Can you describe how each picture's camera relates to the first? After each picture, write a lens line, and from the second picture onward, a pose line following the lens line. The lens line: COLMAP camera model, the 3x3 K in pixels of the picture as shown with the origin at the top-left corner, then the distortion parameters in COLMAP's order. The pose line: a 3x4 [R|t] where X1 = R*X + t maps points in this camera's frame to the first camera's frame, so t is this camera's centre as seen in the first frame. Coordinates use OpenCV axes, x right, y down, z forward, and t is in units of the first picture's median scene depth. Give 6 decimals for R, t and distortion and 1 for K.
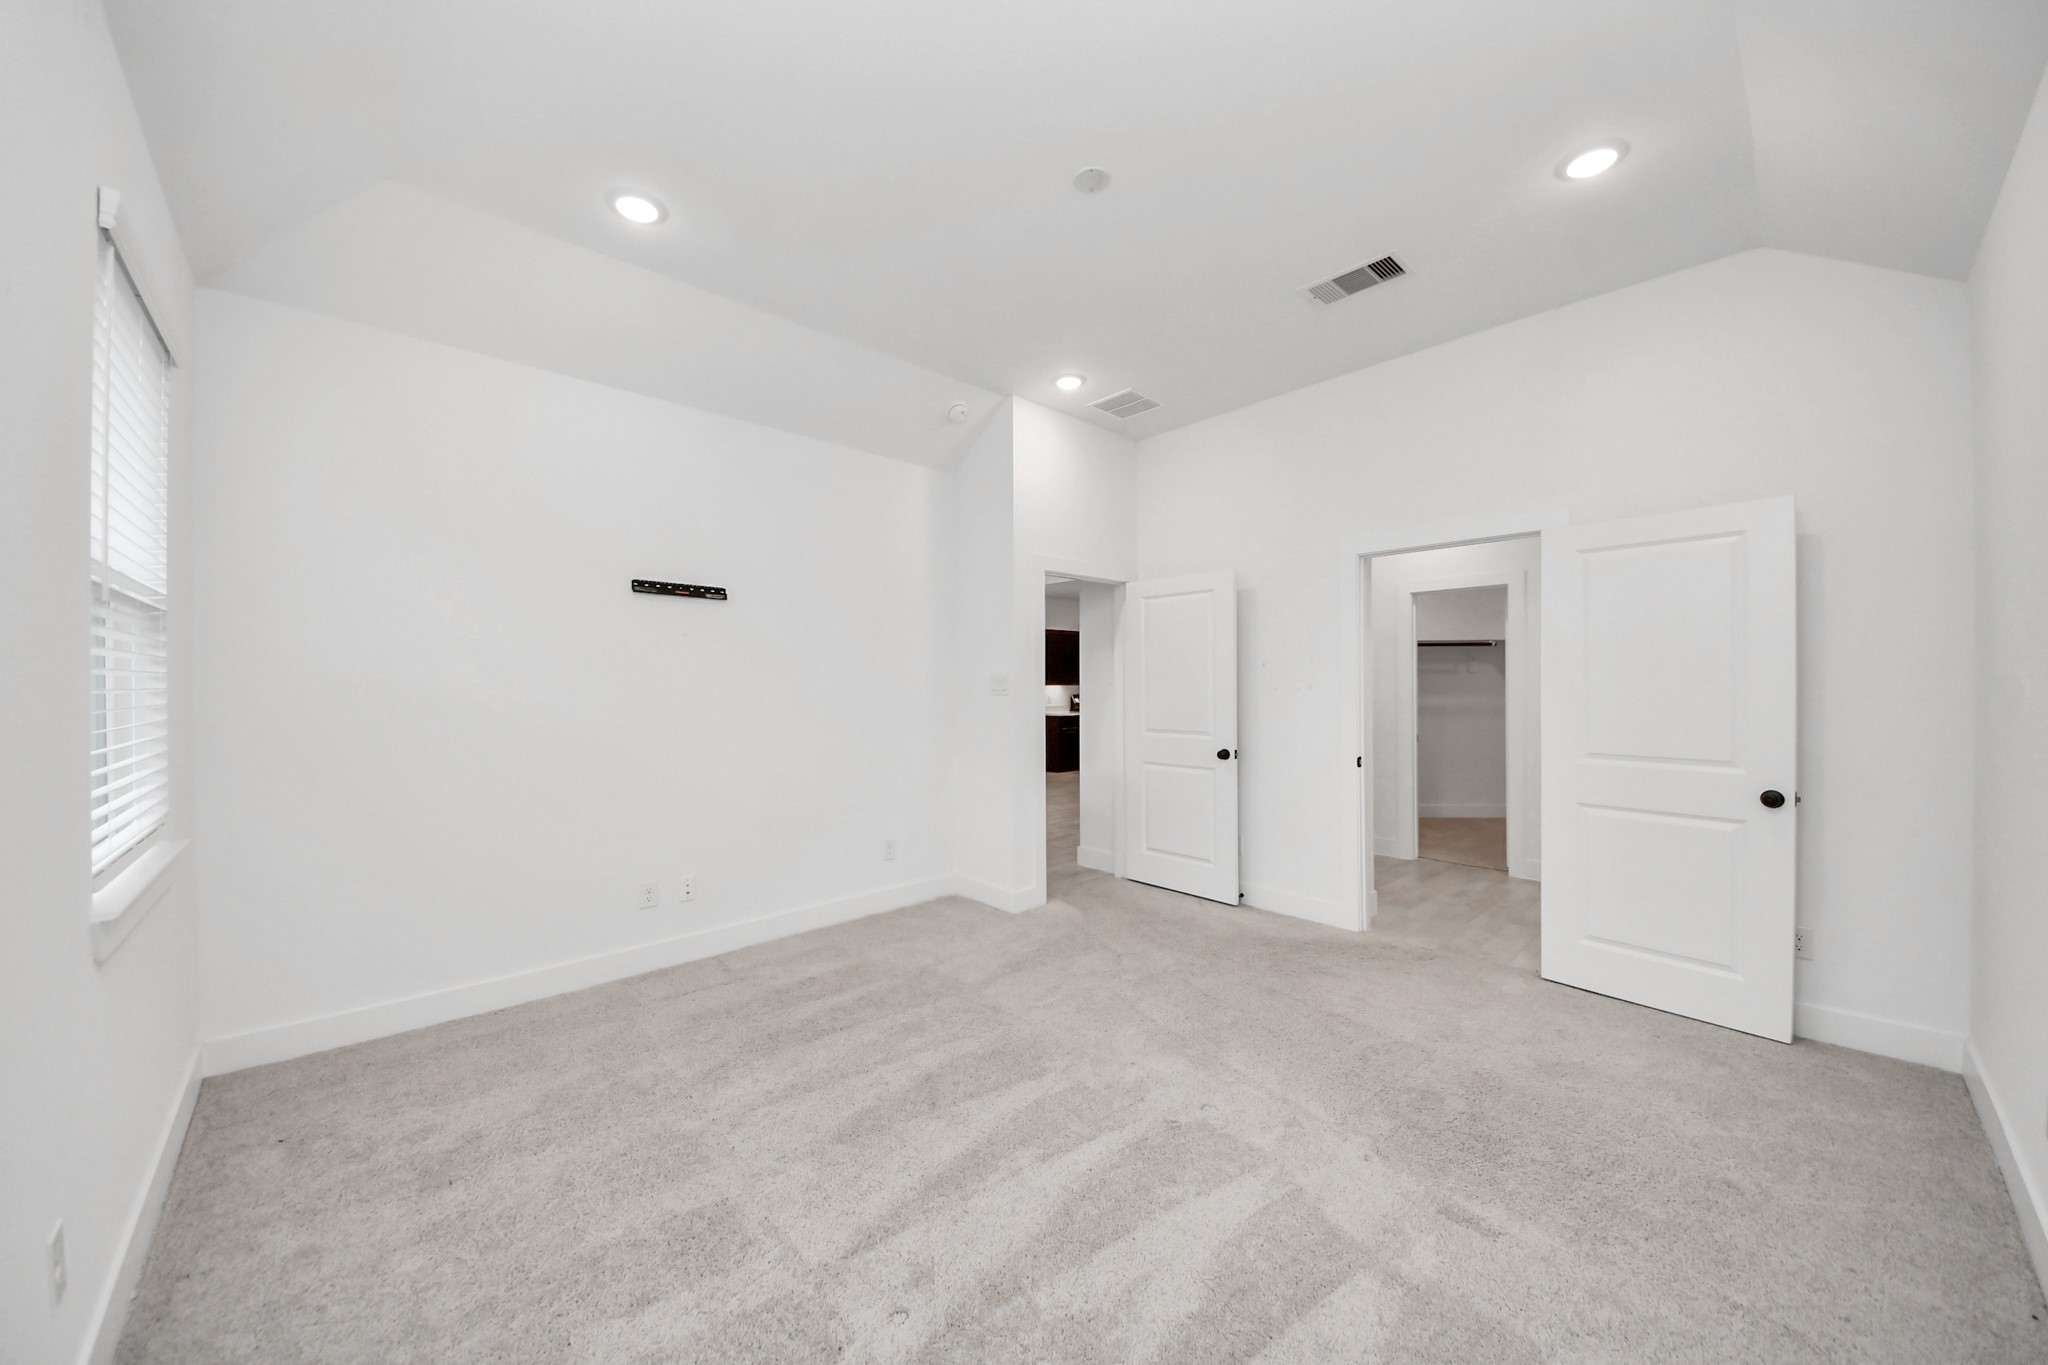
lens RADIAL K [[750.0, 0, 1021.6], [0, 750.0, 675.9], [0, 0, 1]] dist [0.002590, -0.001712]
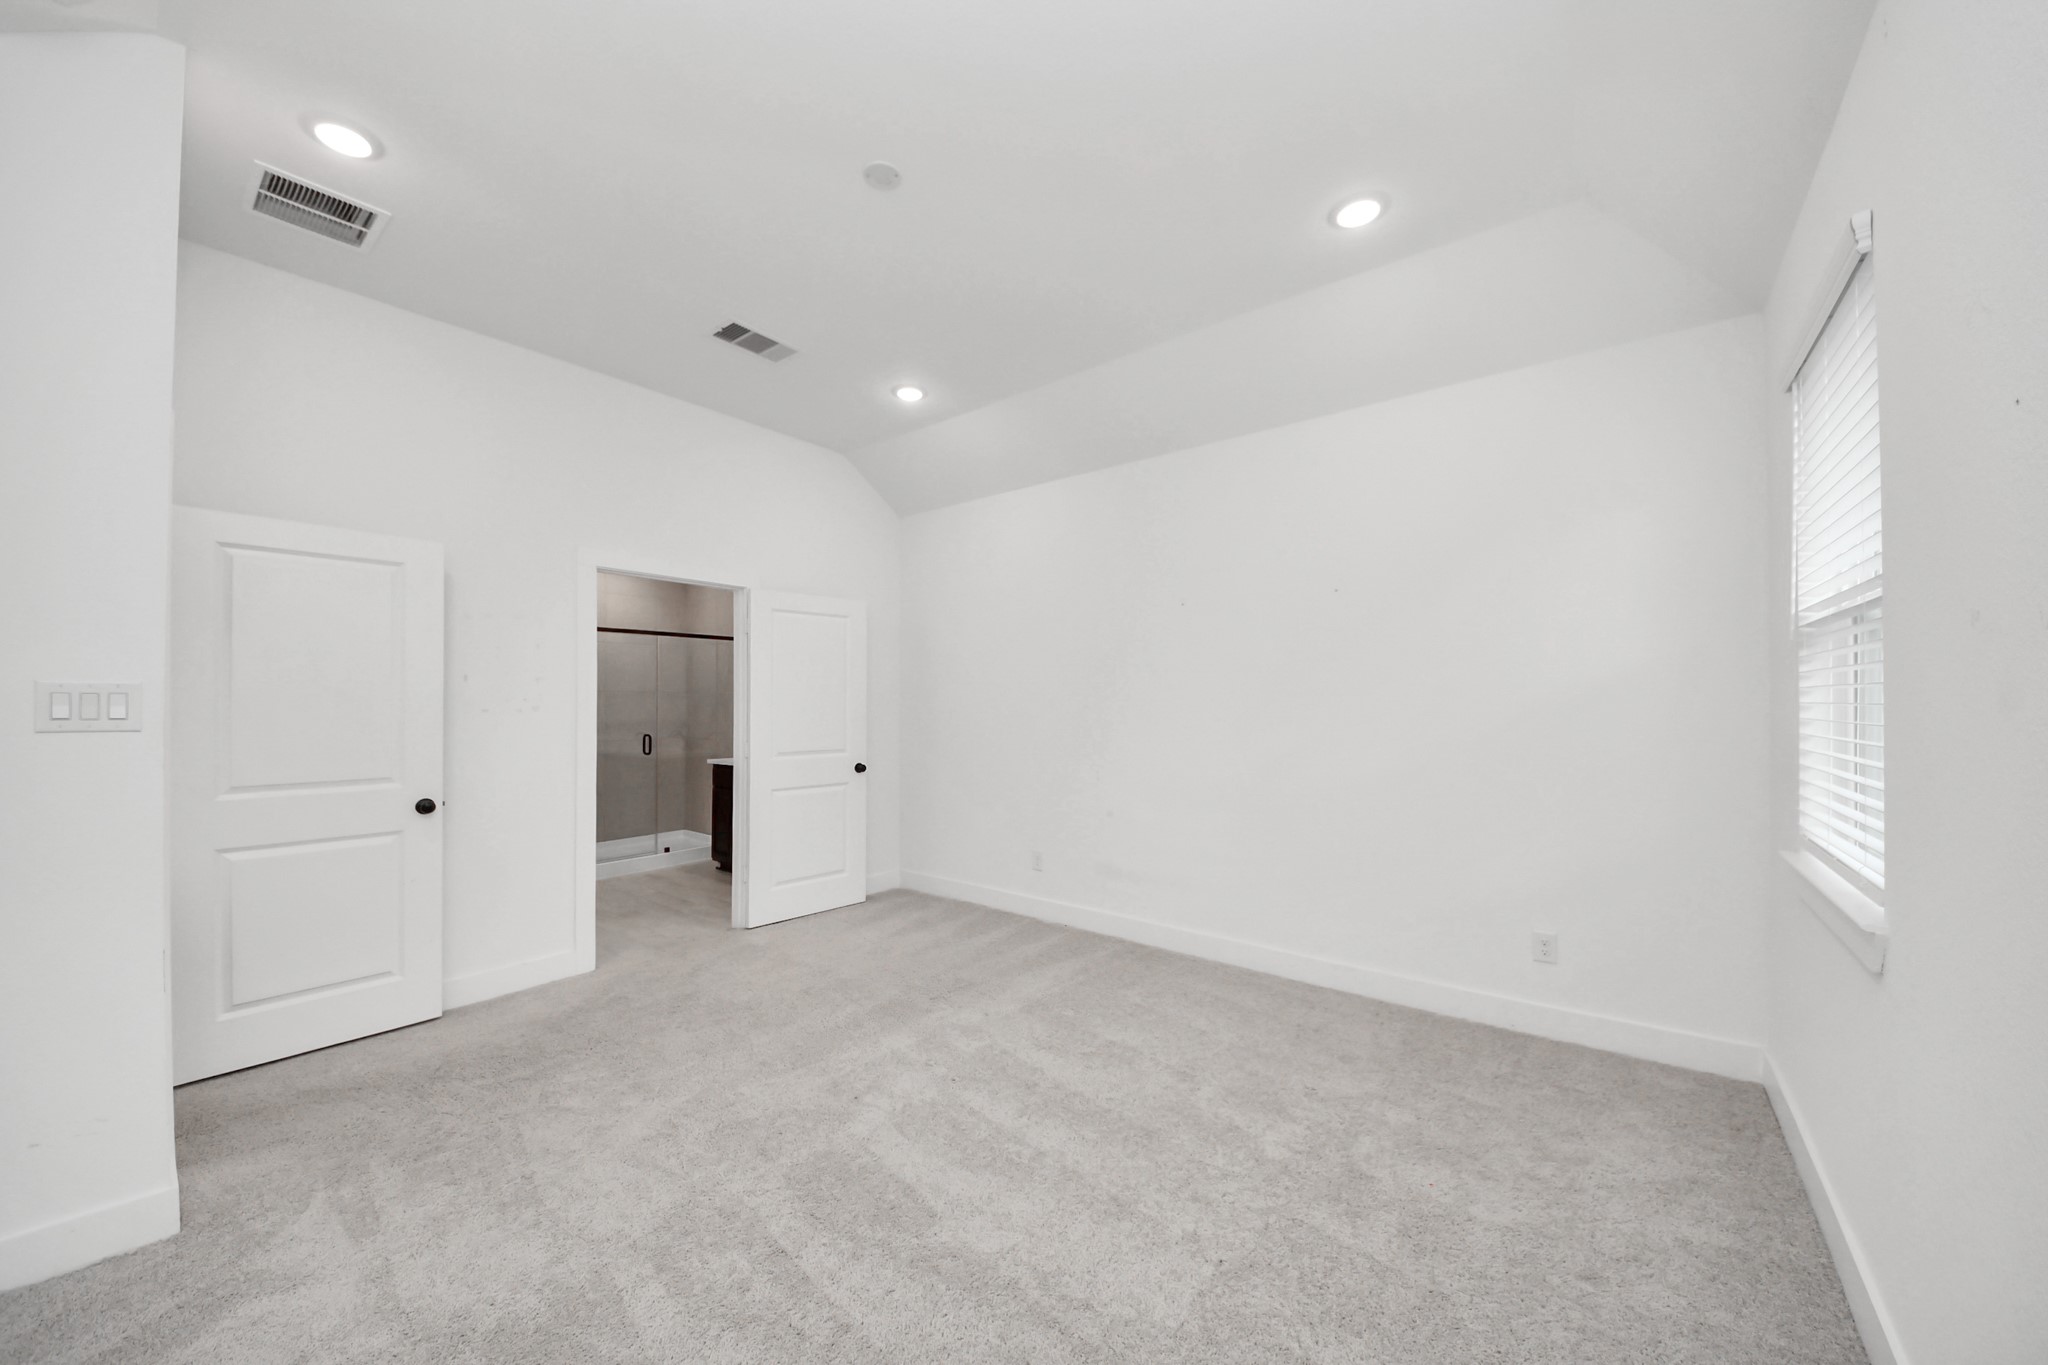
lens RADIAL K [[750.0, 0, 1020.6], [0, 750.0, 695.6], [0, 0, 1]] dist [0.002590, -0.001712]
pose [[-0.159597, 0.005797, 0.987165, -0.565106], [-0.000931, 0.999981, -0.006023, 0.006162], [-0.987182, -0.001881, -0.159589, 0.644307]]
